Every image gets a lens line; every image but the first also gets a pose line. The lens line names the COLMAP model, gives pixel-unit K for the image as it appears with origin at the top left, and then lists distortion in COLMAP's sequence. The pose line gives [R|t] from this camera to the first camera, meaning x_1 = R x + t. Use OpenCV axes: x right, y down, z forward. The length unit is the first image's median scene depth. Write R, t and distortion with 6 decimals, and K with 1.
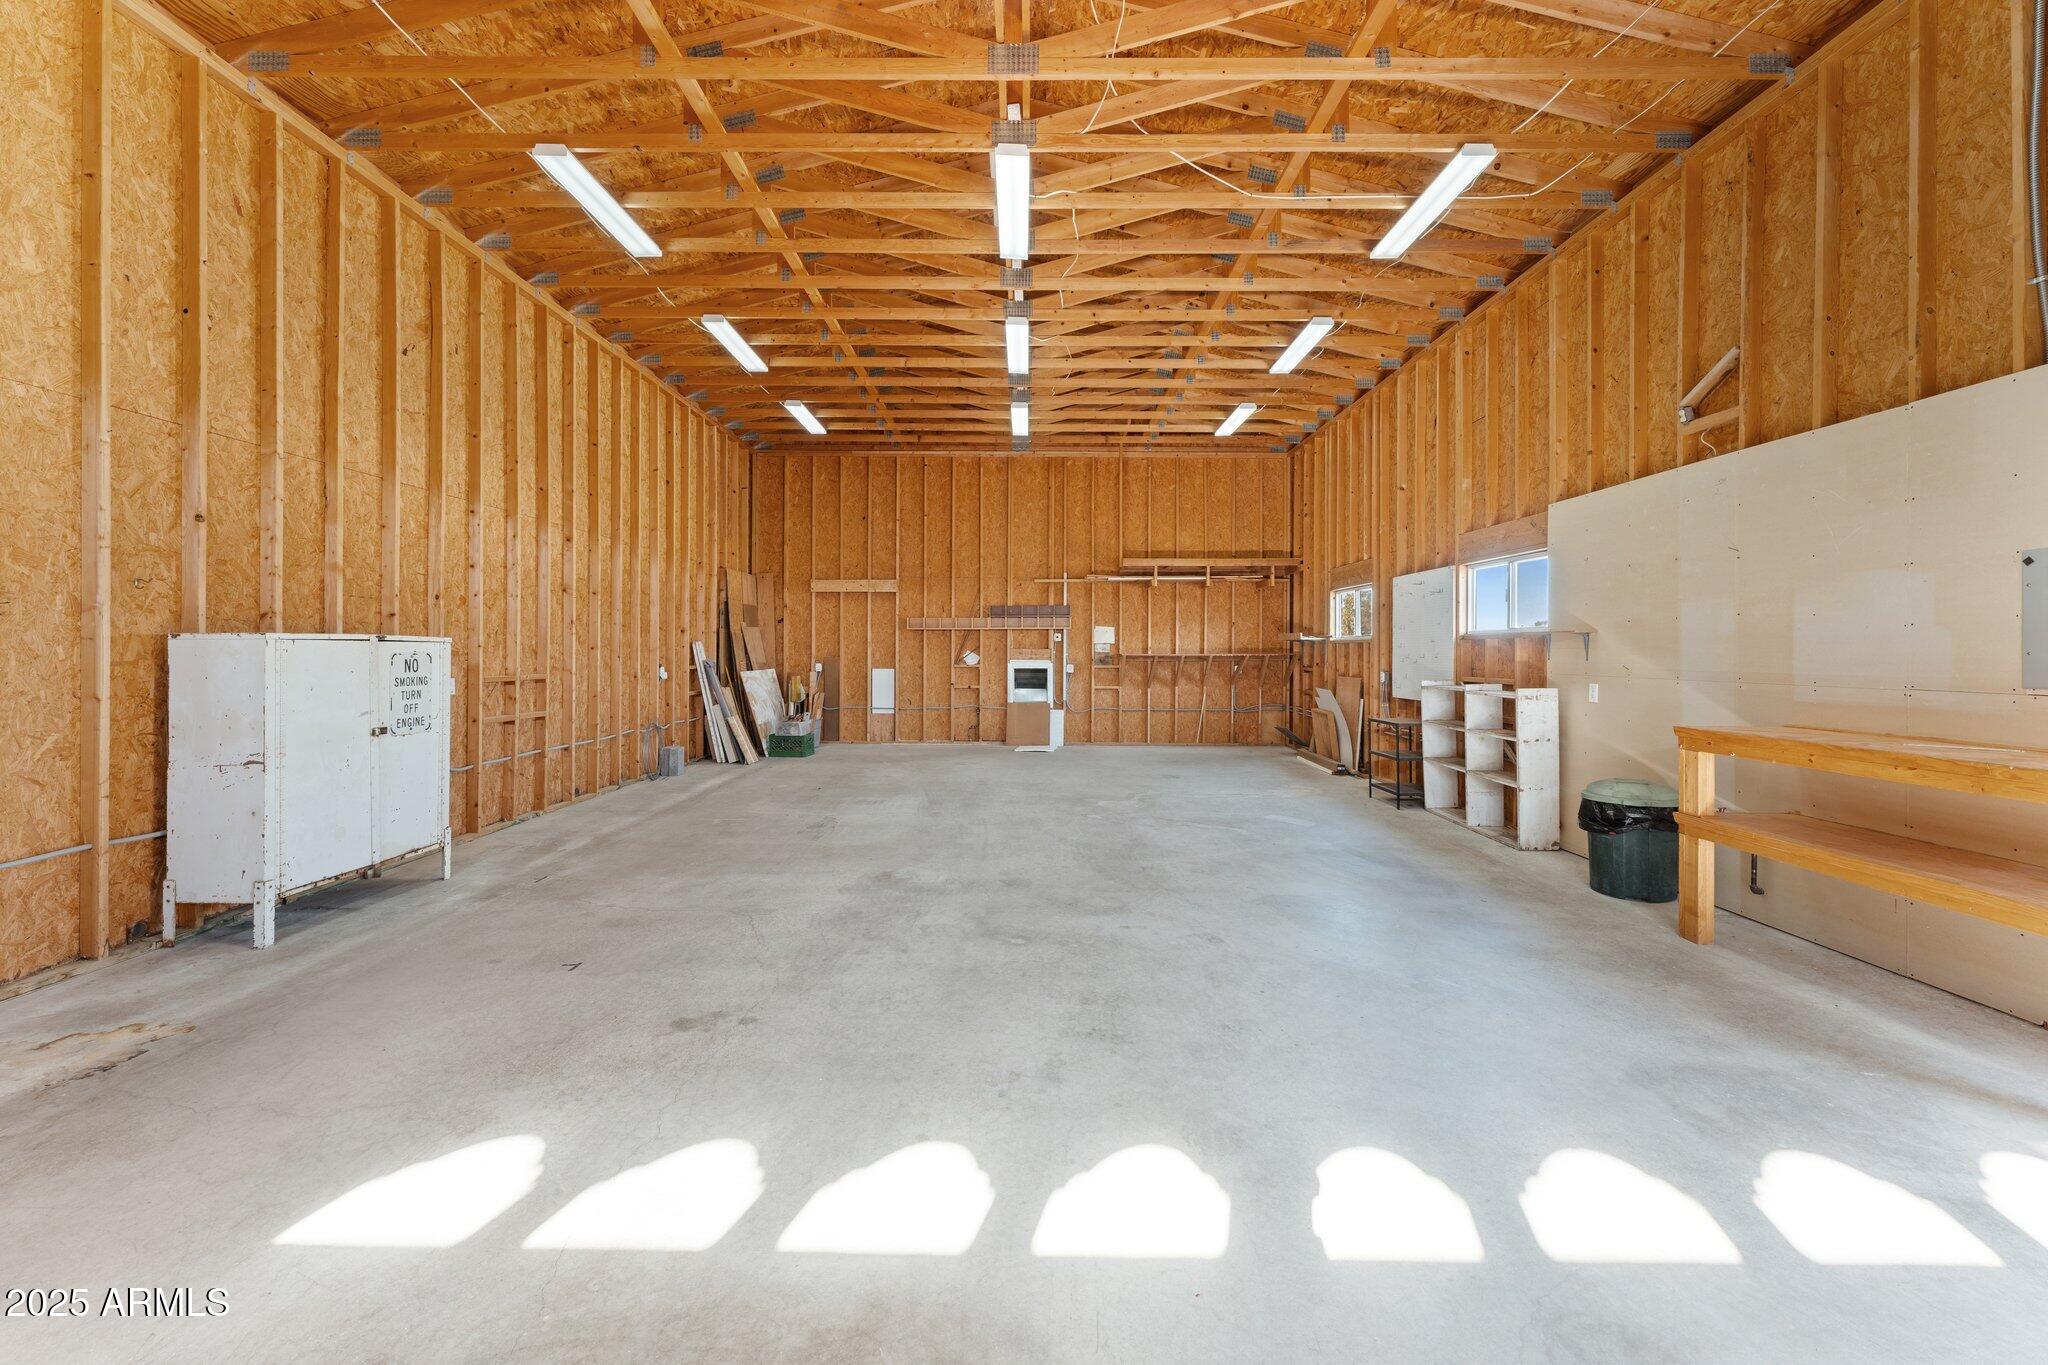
lens RADIAL K [[823.8, 0, 1026.7], [0, 823.8, 651.6], [0, 0, 1]] dist [-0.006229, 0.001134]
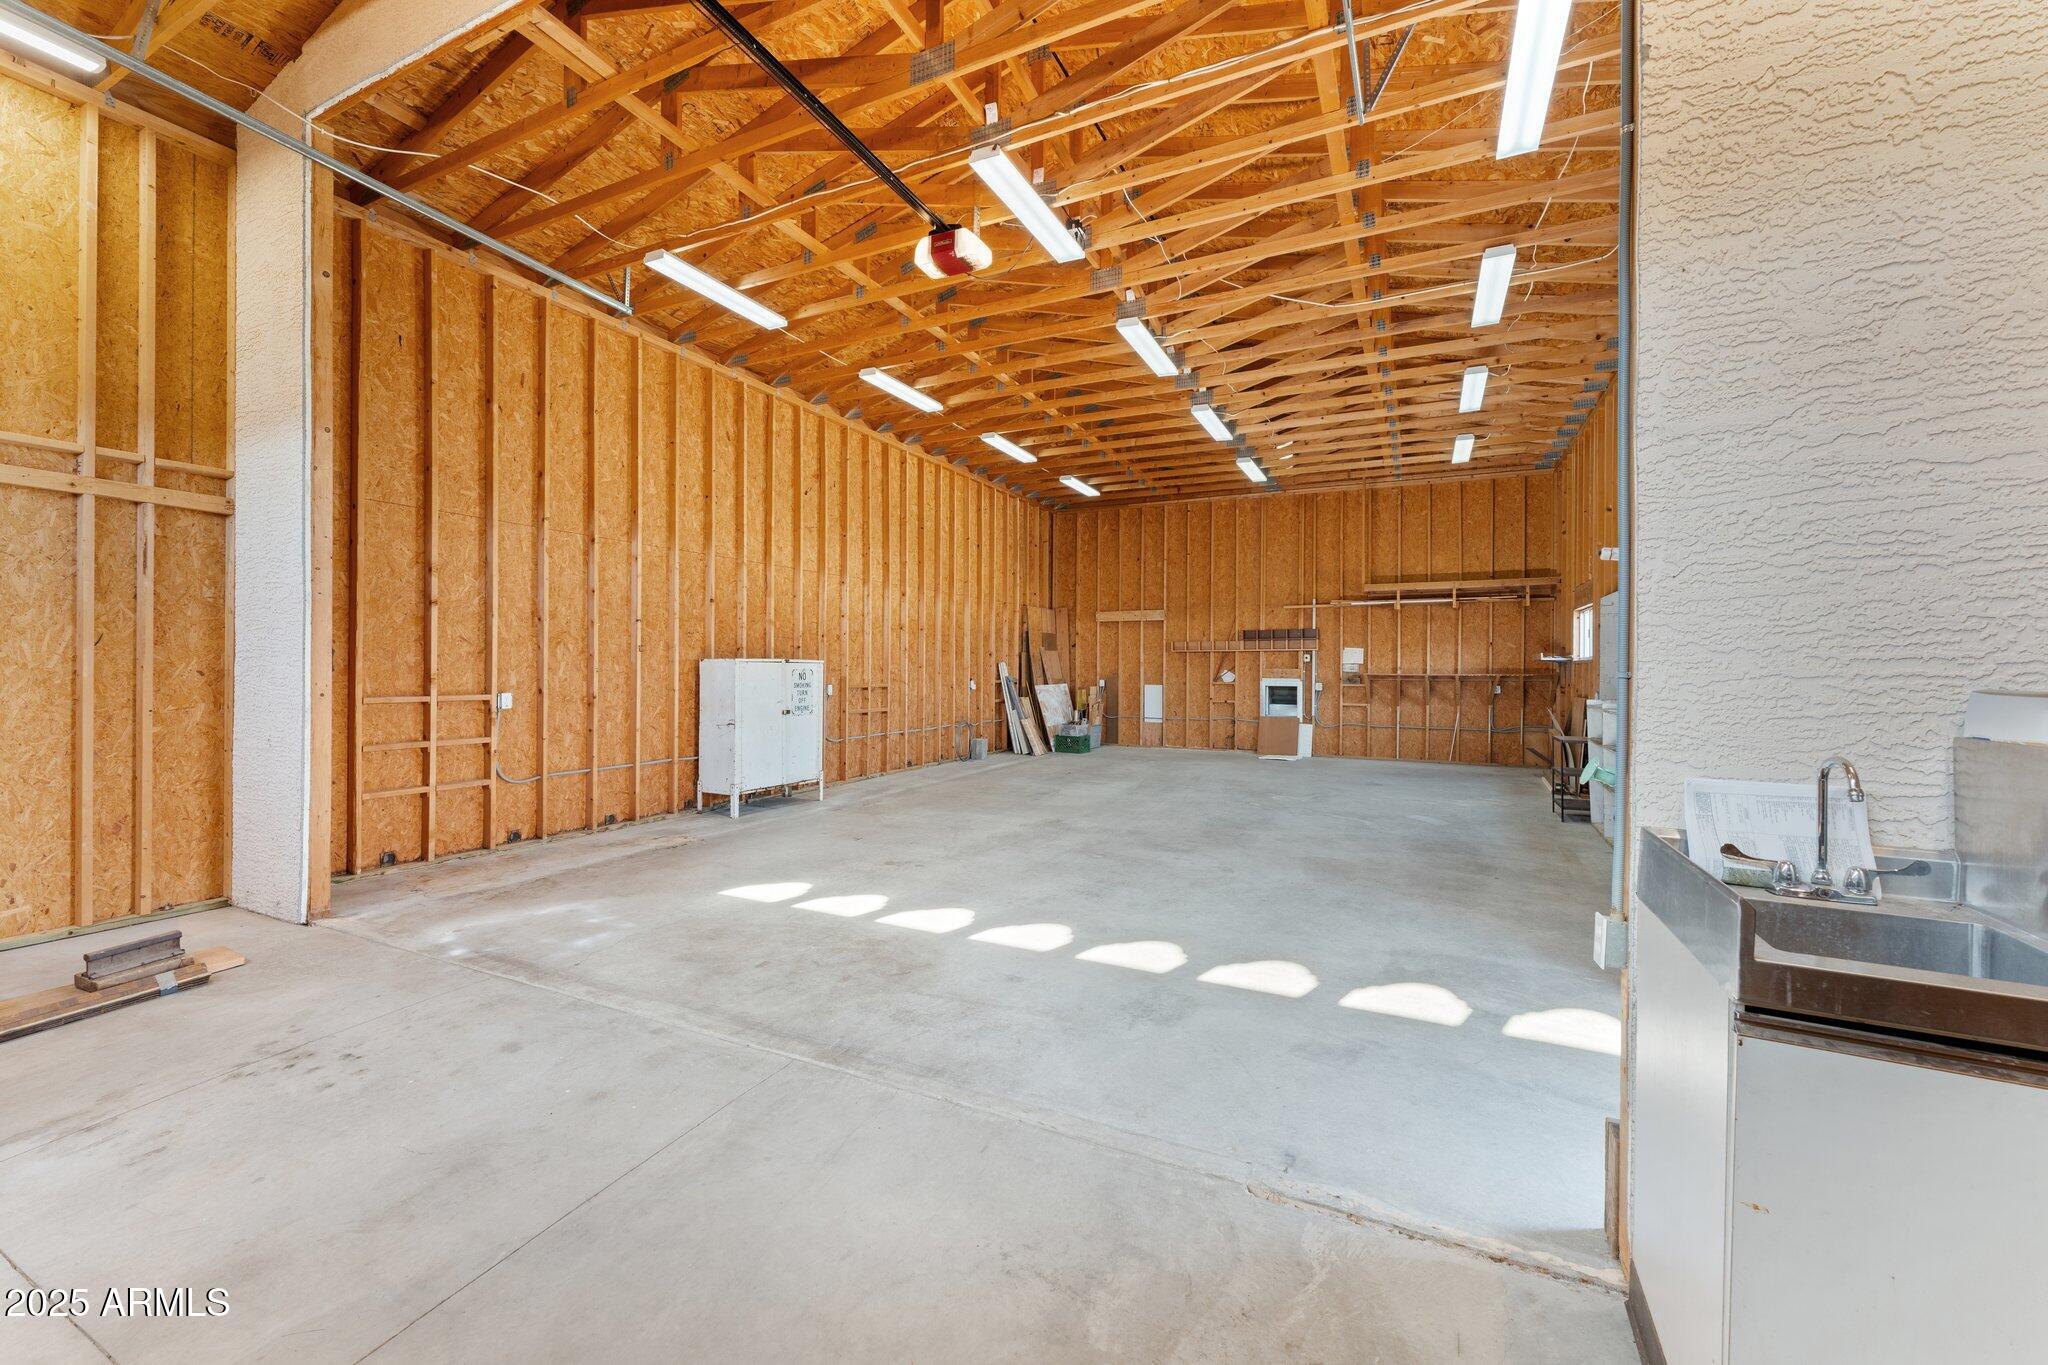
lens RADIAL K [[823.8, 0, 1021.9], [0, 823.8, 672.9], [0, 0, 1]] dist [-0.006229, 0.001134]
pose [[0.896341, 0.005111, -0.443335, 0.273626], [-0.004390, 0.999987, 0.002654, 0.001630], [0.443343, -0.000433, 0.896352, -0.226357]]
